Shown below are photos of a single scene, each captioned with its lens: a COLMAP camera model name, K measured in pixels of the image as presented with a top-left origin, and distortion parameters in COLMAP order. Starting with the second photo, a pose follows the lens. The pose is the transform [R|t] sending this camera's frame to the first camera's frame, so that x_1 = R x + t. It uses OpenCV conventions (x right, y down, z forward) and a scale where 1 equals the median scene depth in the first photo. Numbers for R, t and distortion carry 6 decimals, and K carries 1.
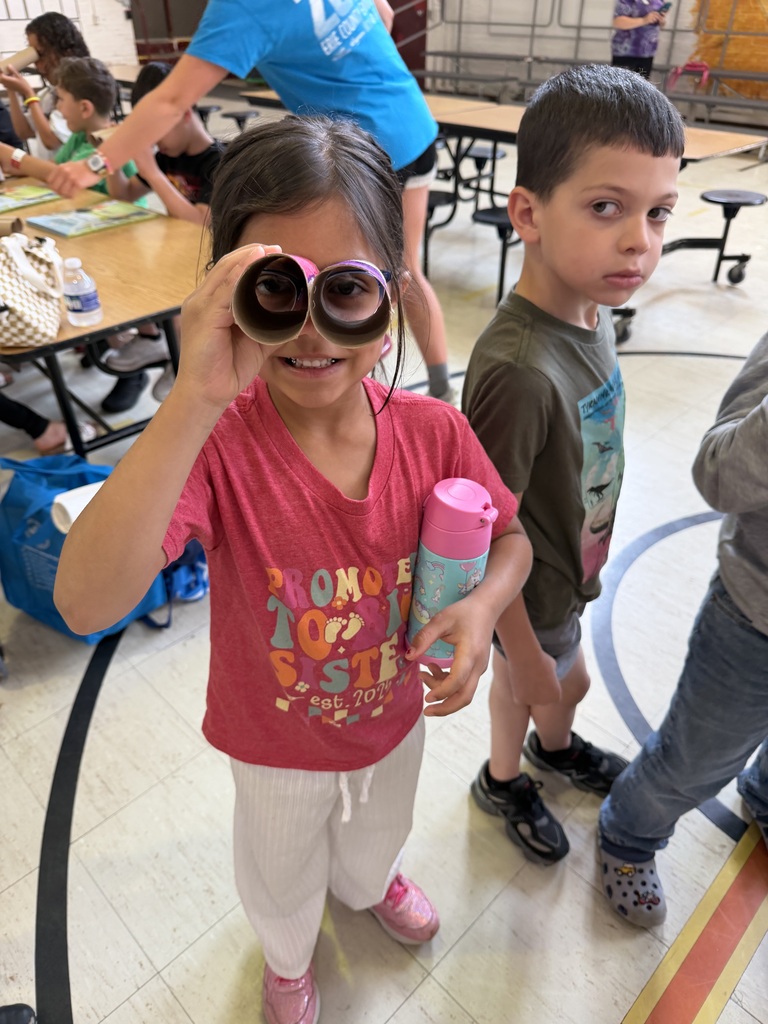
lens RADIAL K [[750.3, 0, 384.0], [0, 750.3, 512.0], [0, 0, 1]] dist [-0.005256, -0.006567]
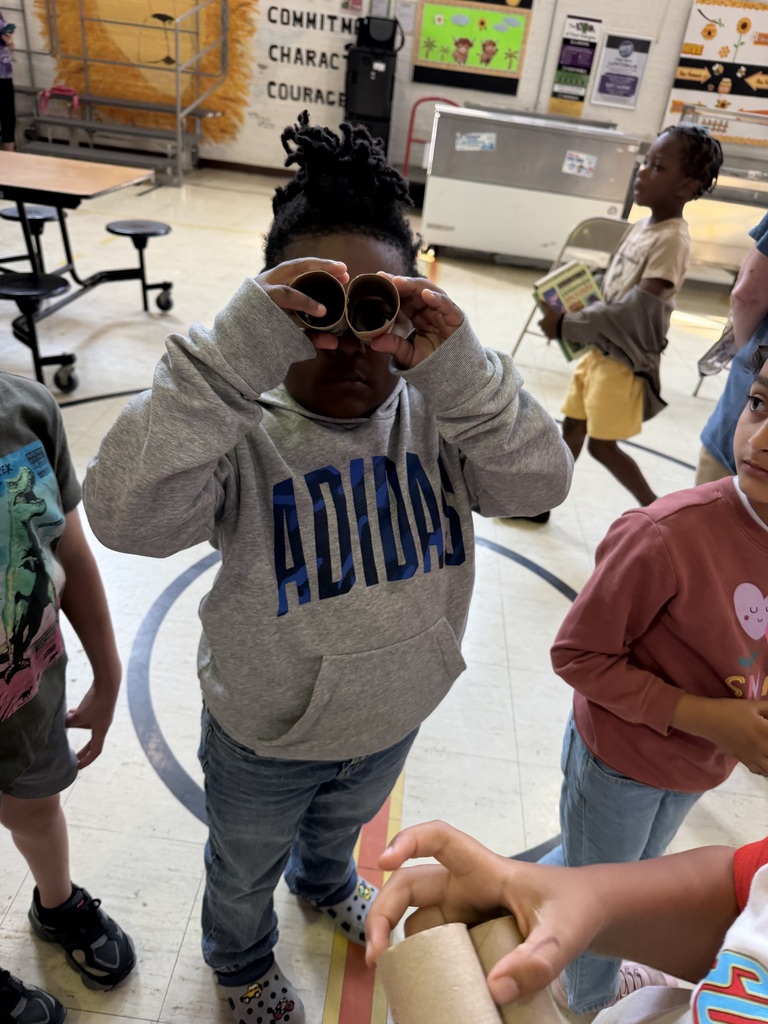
lens RADIAL K [[731.4, 0, 400.1], [0, 731.4, 511.7], [0, 0, 1]] dist [-0.012894, 0.002717]
pose [[0.748031, -0.274613, 0.604183, 0.016149], [0.280556, 0.955877, 0.087113, -0.021102], [-0.601447, 0.104344, 0.792070, 0.024528]]
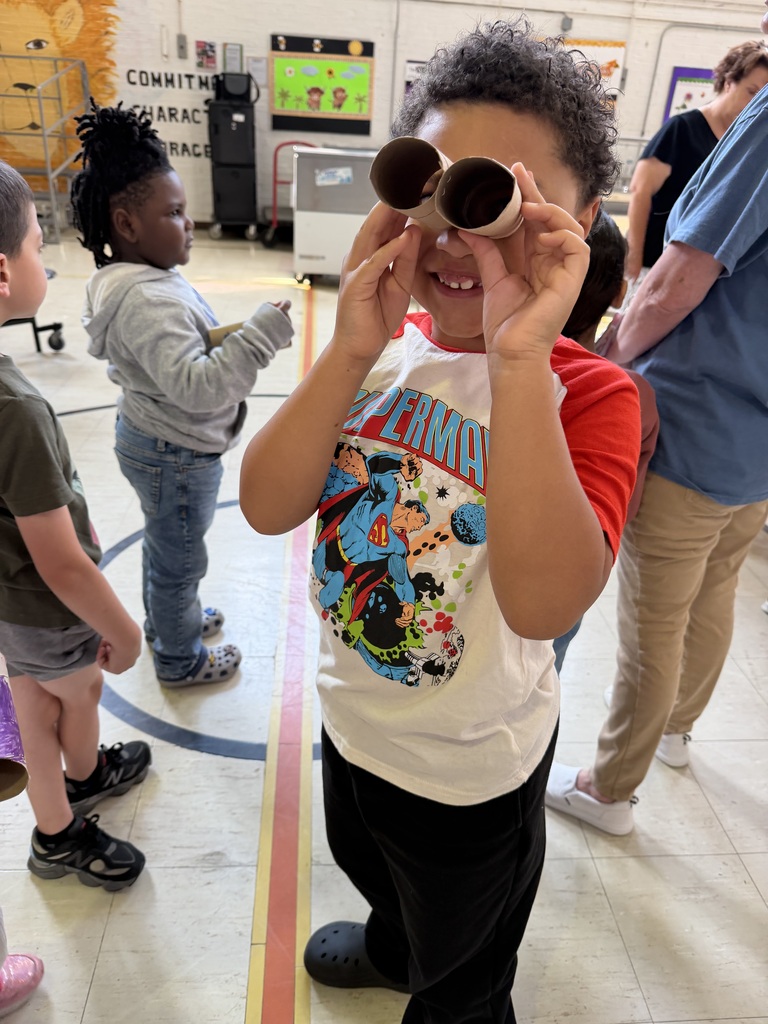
lens RADIAL K [[726.6, 0, 384.0], [0, 726.6, 512.0], [0, 0, 1]] dist [-0.000197, -0.006831]
pose [[0.650120, -0.327858, 0.685458, -0.012329], [0.389316, 0.918437, 0.070048, 0.010962], [-0.652516, 0.221320, 0.724734, -0.010366]]
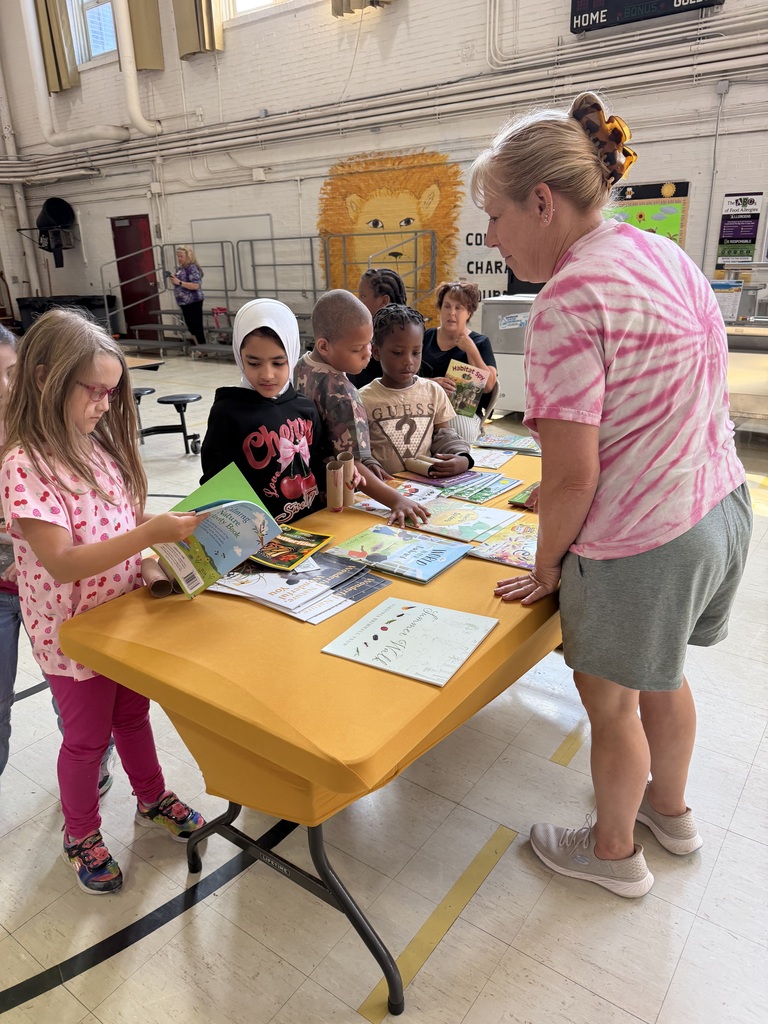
lens RADIAL K [[726.6, 0, 384.0], [0, 726.6, 512.0], [0, 0, 1]] dist [-0.000197, -0.006831]
pose [[0.986720, -0.077862, 0.142552, 0.326301], [0.113575, 0.958140, -0.262807, 0.107157], [-0.116122, 0.275508, 0.954259, -0.171904]]
